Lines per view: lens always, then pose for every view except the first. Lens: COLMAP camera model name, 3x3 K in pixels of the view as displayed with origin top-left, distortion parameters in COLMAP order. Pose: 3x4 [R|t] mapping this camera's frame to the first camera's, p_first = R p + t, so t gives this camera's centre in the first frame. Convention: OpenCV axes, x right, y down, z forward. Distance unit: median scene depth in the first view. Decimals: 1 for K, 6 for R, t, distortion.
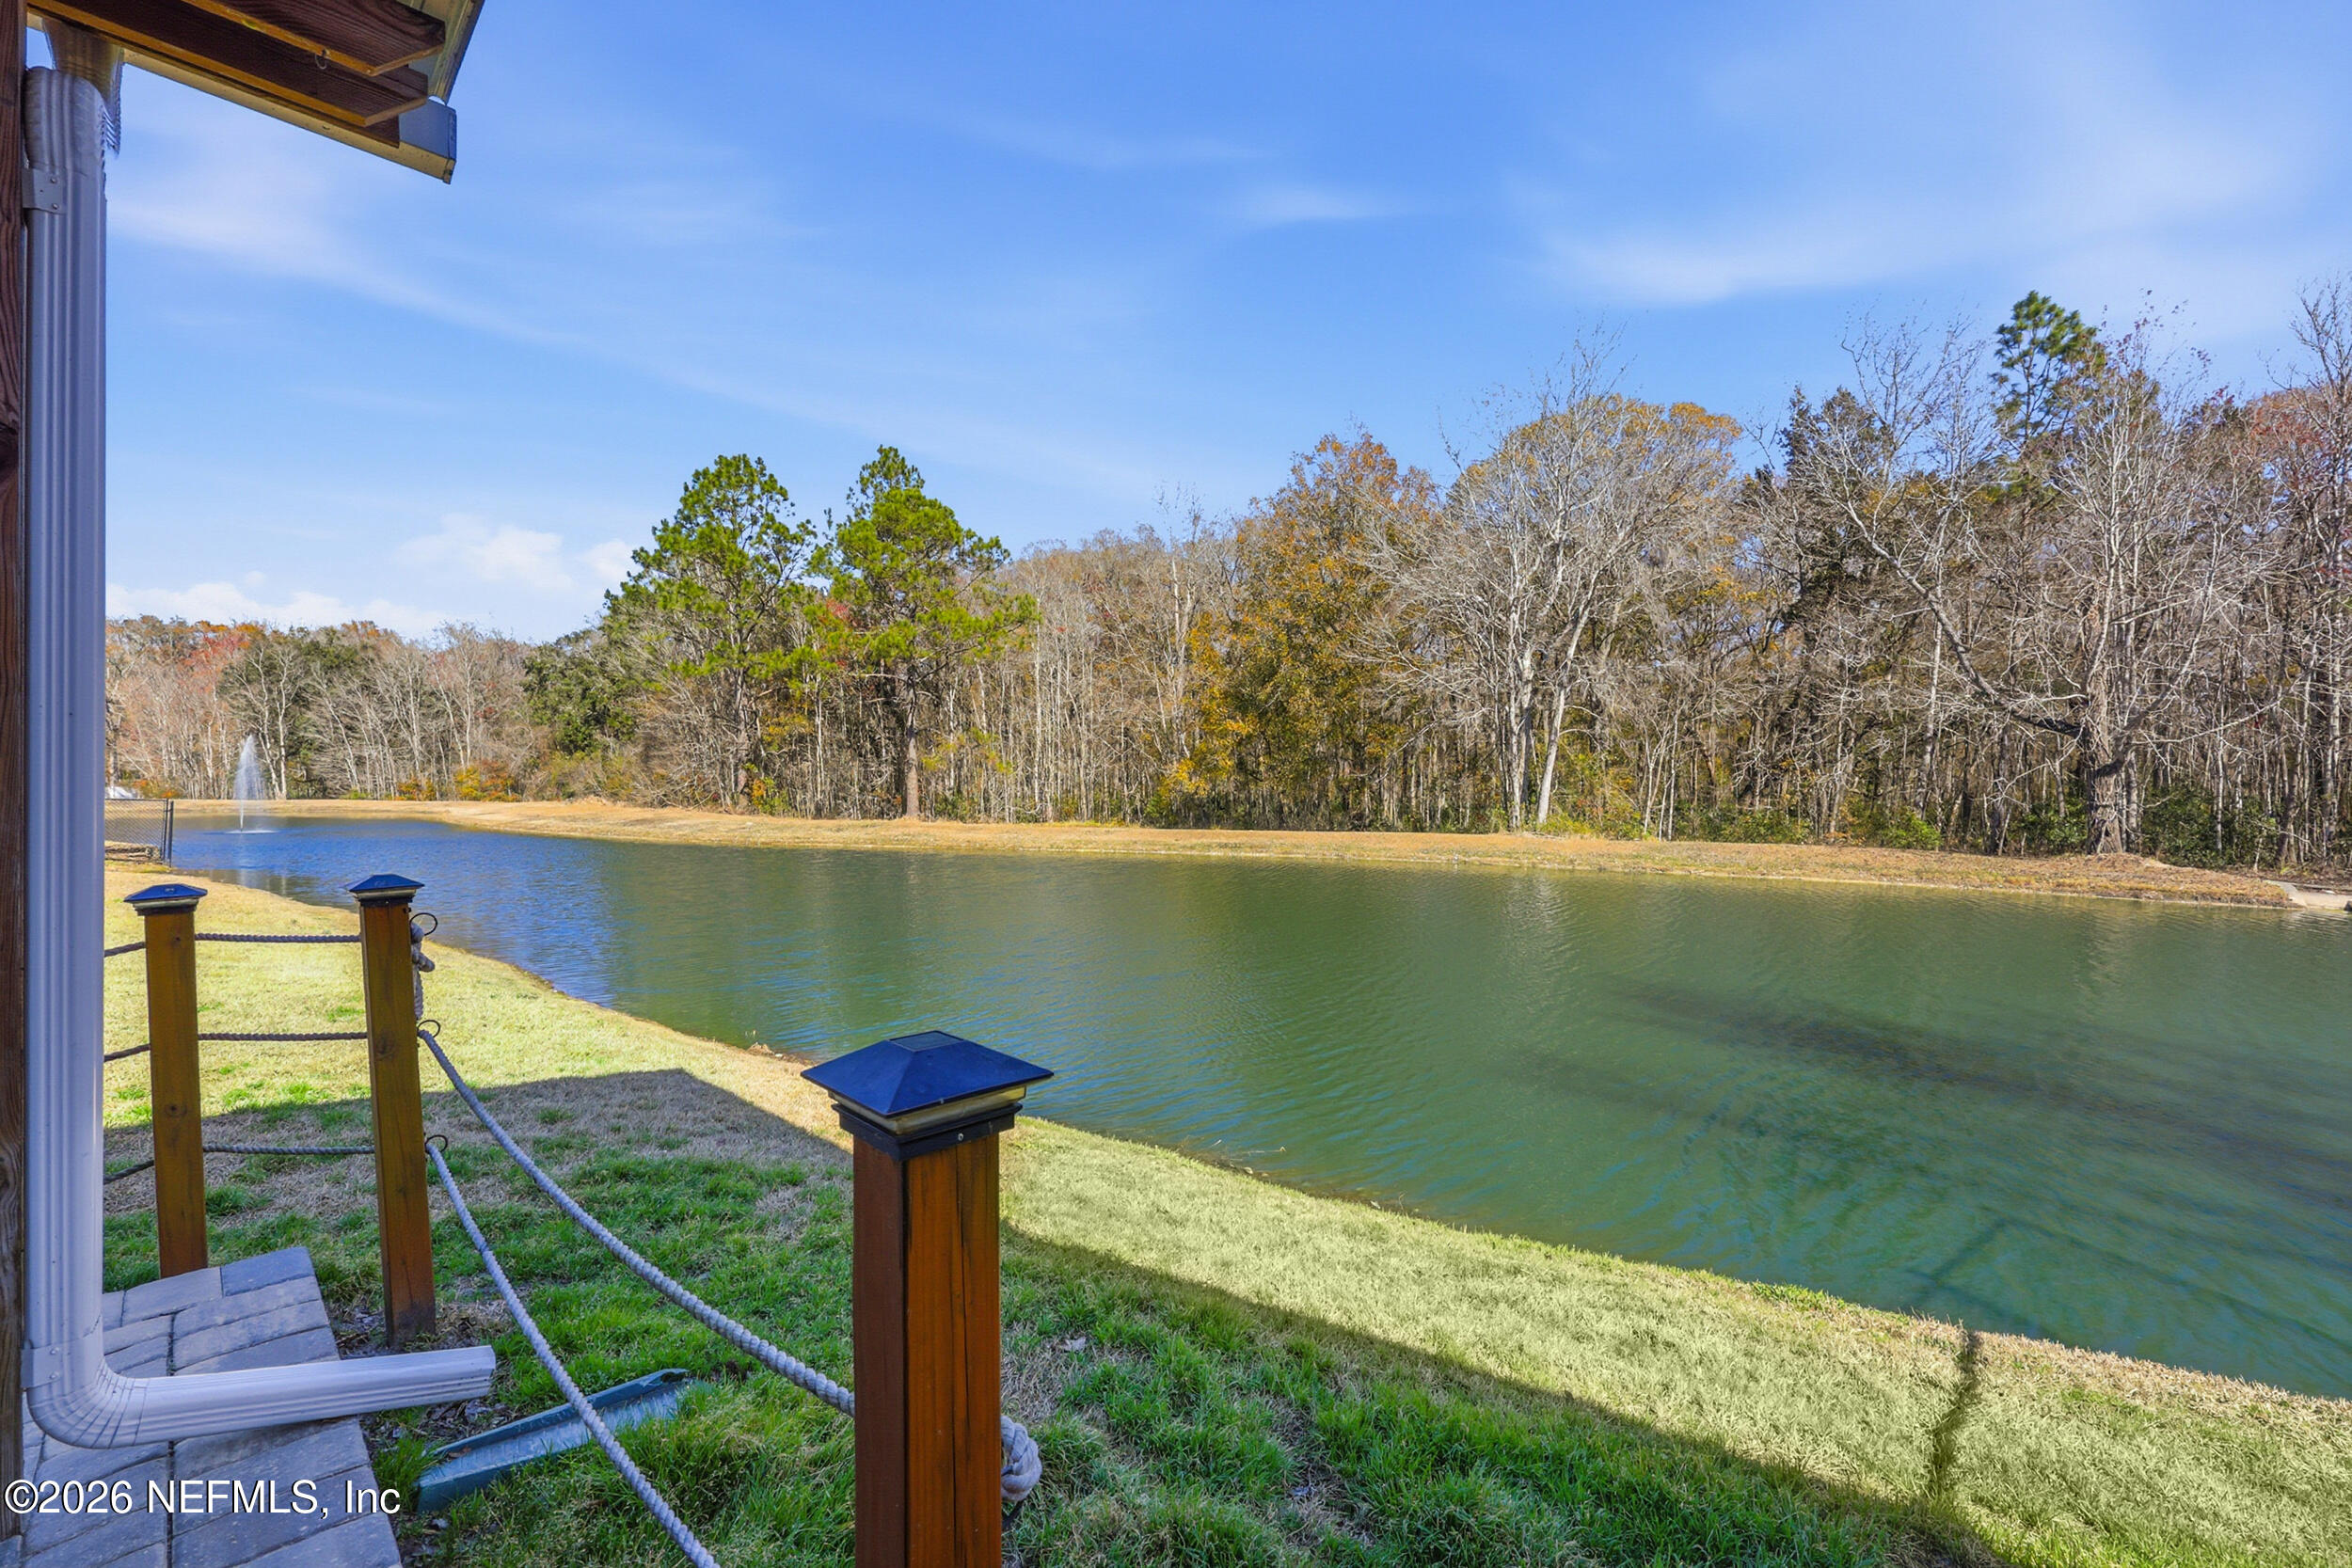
lens RADIAL K [[947.2, 0, 1187.8], [0, 947.2, 816.5], [0, 0, 1]] dist [0.004189, 0.000634]
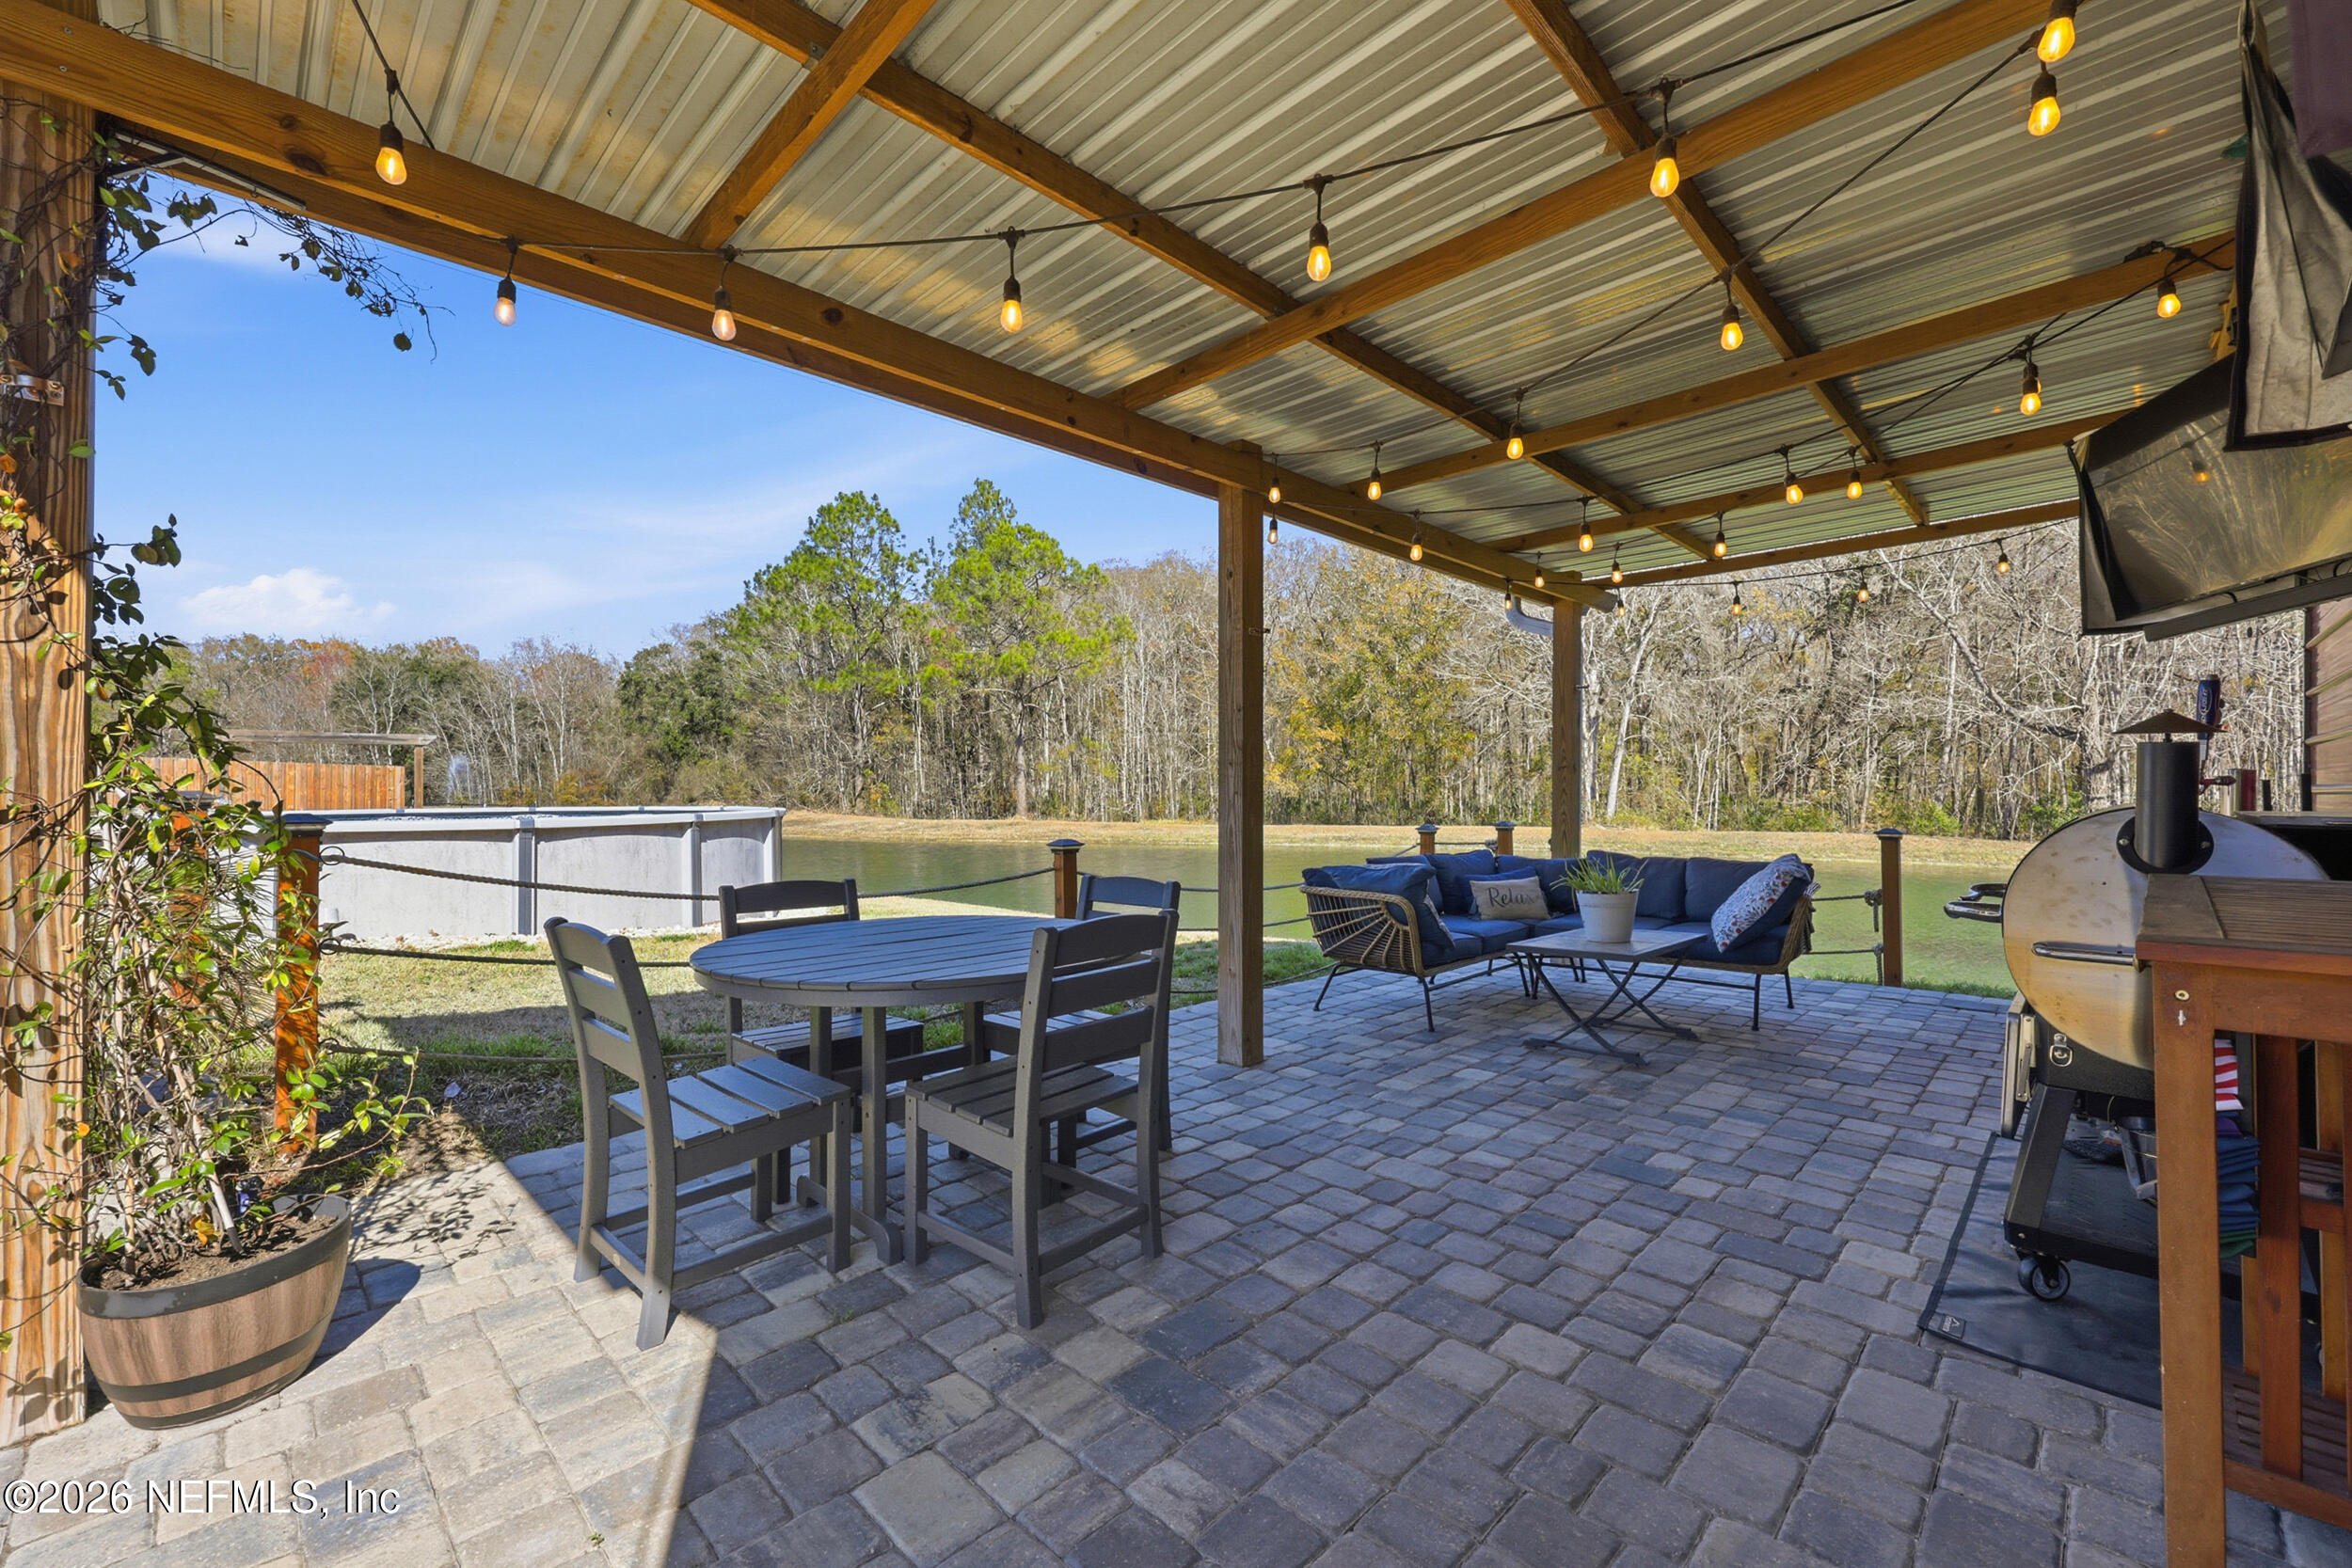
lens RADIAL K [[947.2, 0, 1186.5], [0, 947.2, 797.8], [0, 0, 1]] dist [0.004189, 0.000634]
pose [[0.999951, -0.008990, -0.004238, -0.107649], [0.008908, 0.999779, -0.019040, 0.000780], [0.004408, 0.019001, 0.999810, -0.120488]]
